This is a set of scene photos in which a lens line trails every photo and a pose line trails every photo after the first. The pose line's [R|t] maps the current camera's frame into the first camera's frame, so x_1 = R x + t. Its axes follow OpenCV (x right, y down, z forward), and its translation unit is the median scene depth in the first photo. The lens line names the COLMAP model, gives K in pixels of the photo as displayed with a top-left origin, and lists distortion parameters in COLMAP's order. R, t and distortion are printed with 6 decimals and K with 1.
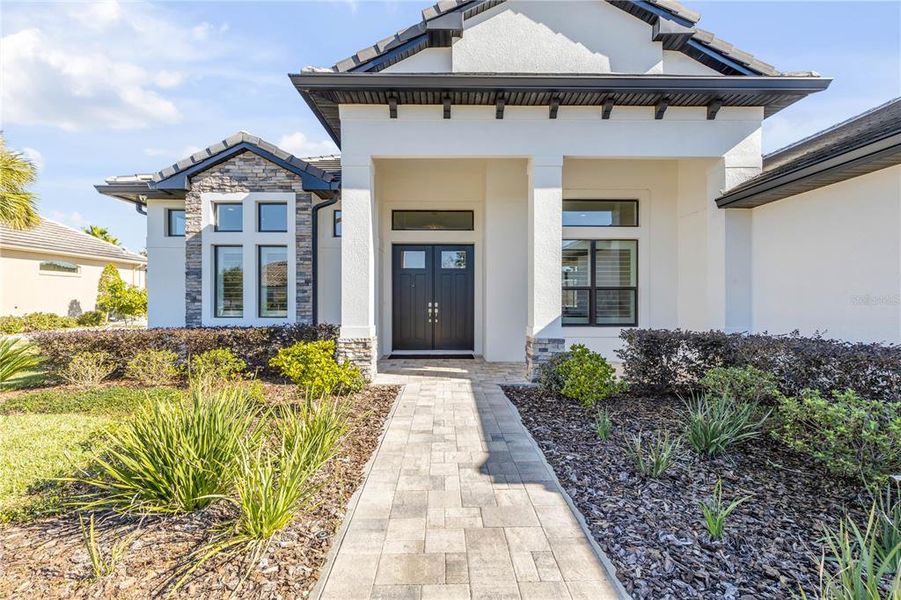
lens RADIAL K [[402.2, 0, 452.0], [0, 402.2, 300.4], [0, 0, 1]] dist [0.000768, 0.000301]
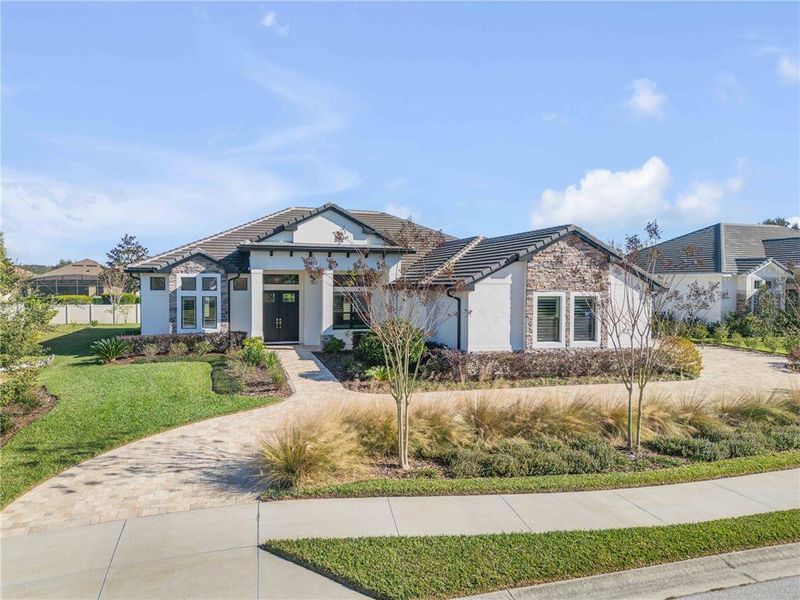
lens RADIAL K [[549.3, 0, 400.0], [0, 549.3, 300.0], [0, 0, 1]] dist [0.010940, -0.000345]
pose [[0.966019, -0.004752, 0.258427, -0.214325], [-0.003879, 0.999452, 0.032881, -0.227489], [-0.258442, -0.032766, 0.965471, -2.315252]]
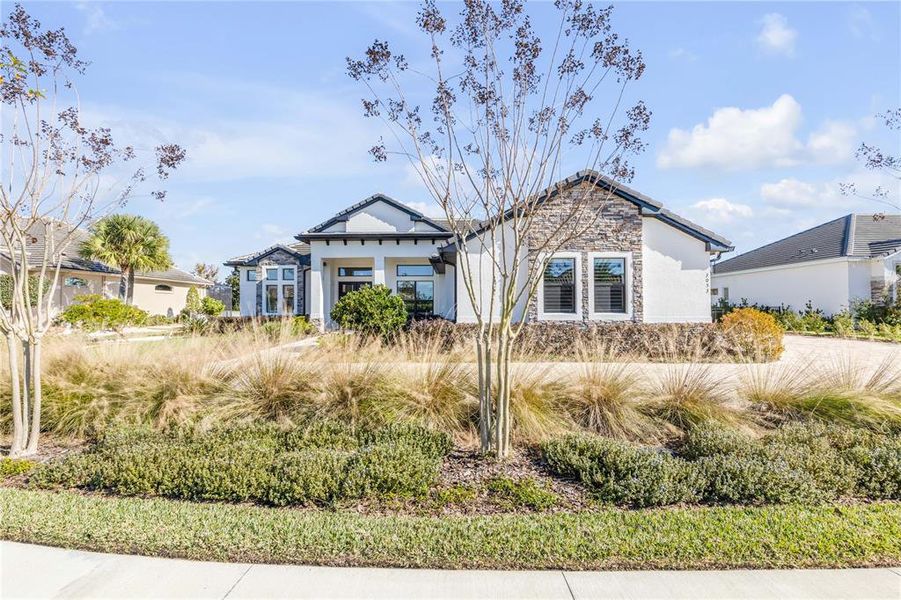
lens RADIAL K [[402.2, 0, 452.0], [0, 402.2, 300.4], [0, 0, 1]] dist [0.000768, 0.000301]
pose [[0.999567, -0.005474, -0.028927, 0.705684], [0.004957, 0.999827, -0.017914, 0.015734], [0.029020, 0.017763, 0.999421, -1.614243]]
